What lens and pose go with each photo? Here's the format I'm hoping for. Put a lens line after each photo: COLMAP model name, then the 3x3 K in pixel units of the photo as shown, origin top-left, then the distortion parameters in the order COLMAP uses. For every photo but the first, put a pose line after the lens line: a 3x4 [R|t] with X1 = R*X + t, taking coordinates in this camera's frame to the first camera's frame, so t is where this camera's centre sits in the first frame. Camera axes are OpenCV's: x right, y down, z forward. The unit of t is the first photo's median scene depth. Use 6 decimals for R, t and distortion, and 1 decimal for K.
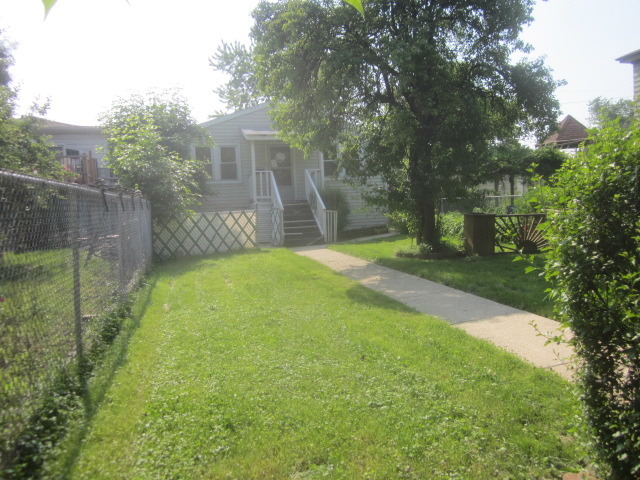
lens RADIAL K [[532.5, 0, 320.4], [0, 532.5, 234.8], [0, 0, 1]] dist [0.010749, 0.005323]
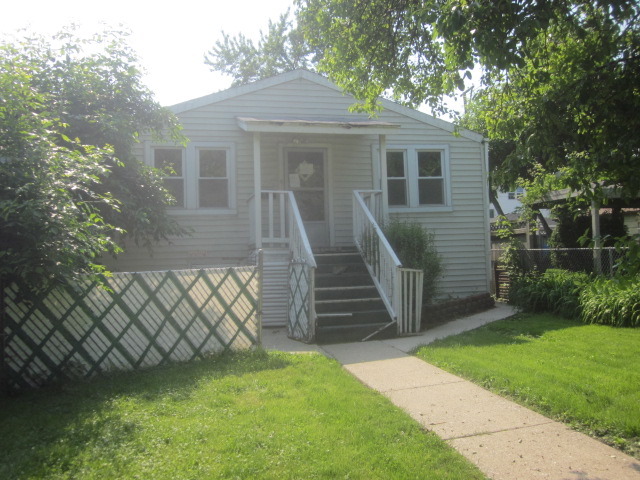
lens RADIAL K [[632.3, 0, 318.3], [0, 632.3, 241.8], [0, 0, 1]] dist [-0.008177, 0.000000]
pose [[0.999328, 0.016122, -0.032912, -0.046469], [-0.018521, 0.997091, -0.073938, -0.025195], [0.031625, 0.074498, 0.996720, 0.407742]]
